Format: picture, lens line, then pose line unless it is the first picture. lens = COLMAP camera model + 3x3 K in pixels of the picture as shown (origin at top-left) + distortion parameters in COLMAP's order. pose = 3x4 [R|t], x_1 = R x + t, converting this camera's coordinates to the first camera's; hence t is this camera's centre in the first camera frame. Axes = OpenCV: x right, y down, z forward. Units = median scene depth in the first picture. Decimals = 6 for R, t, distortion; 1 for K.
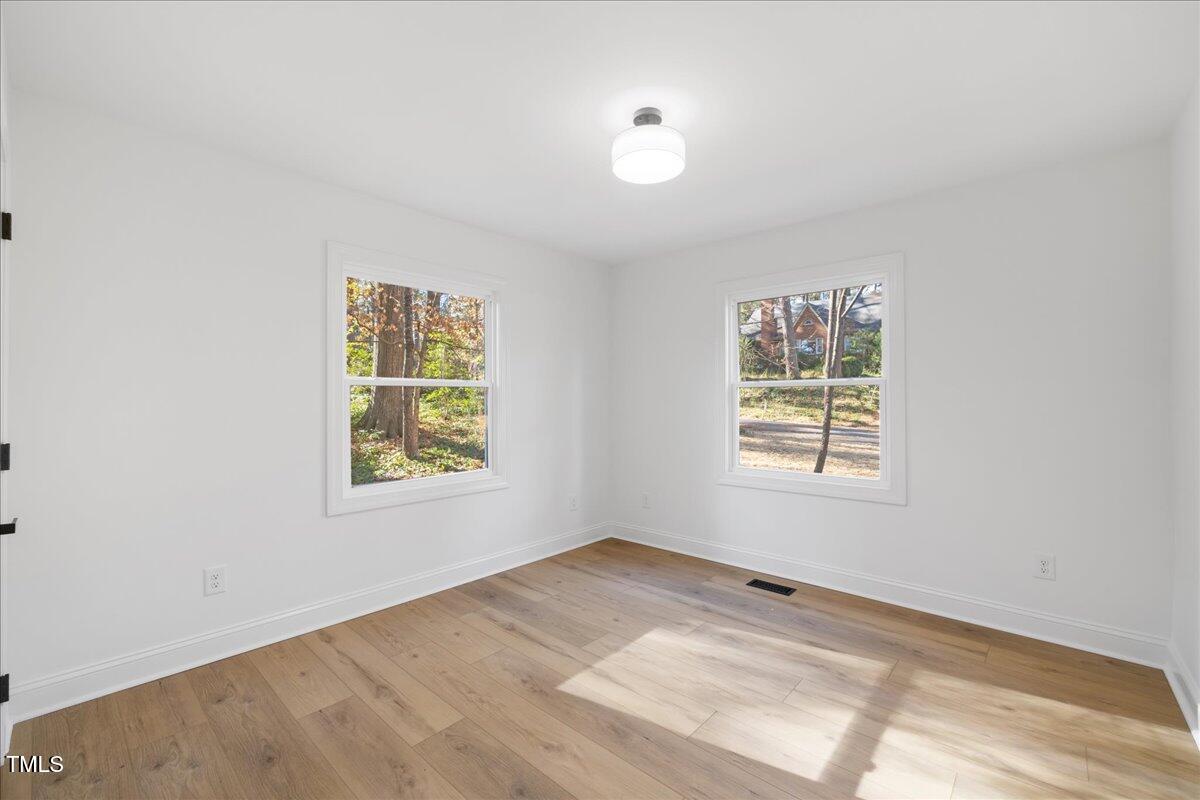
lens RADIAL K [[508.8, 0, 597.5], [0, 508.8, 397.7], [0, 0, 1]] dist [0.001817, 0.000247]
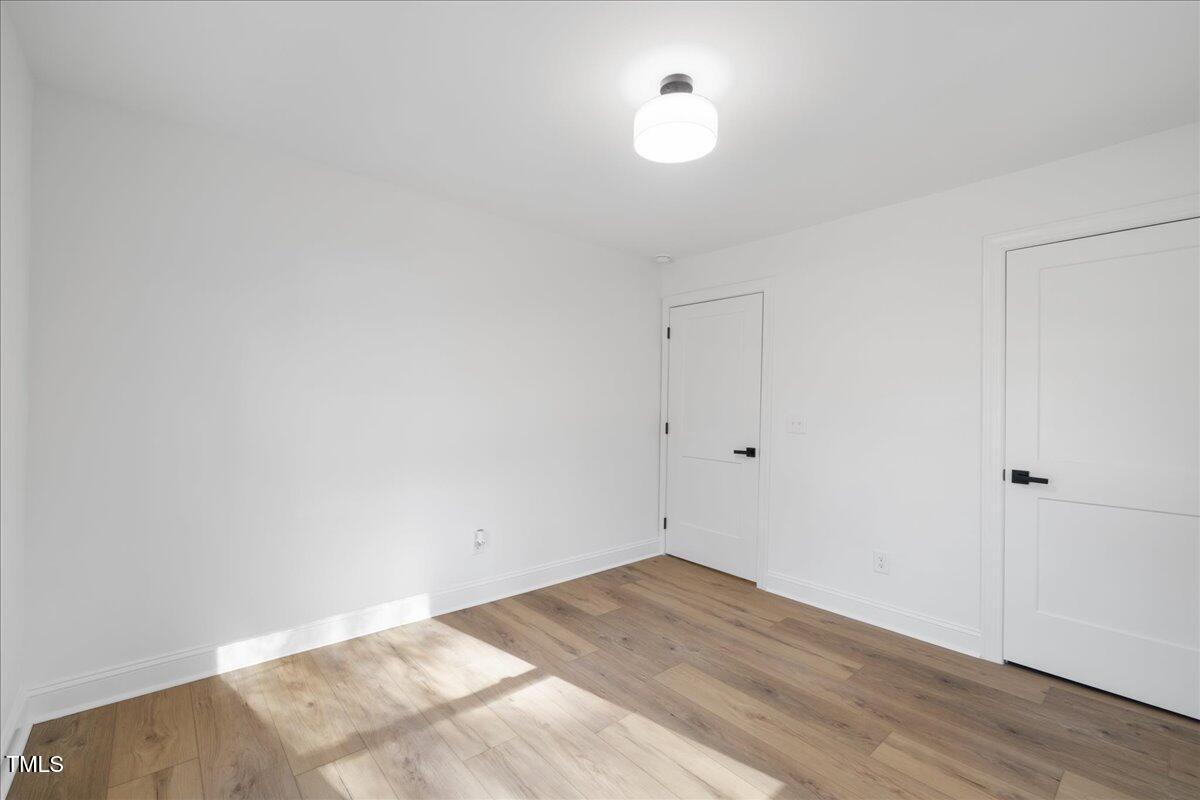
lens RADIAL K [[508.8, 0, 597.5], [0, 508.8, 397.7], [0, 0, 1]] dist [0.001817, 0.000247]
pose [[-0.992599, -0.013894, 0.120644, 0.130946], [-0.015308, 0.999824, -0.010804, -0.001139], [-0.120473, -0.012571, -0.992637, 2.064034]]
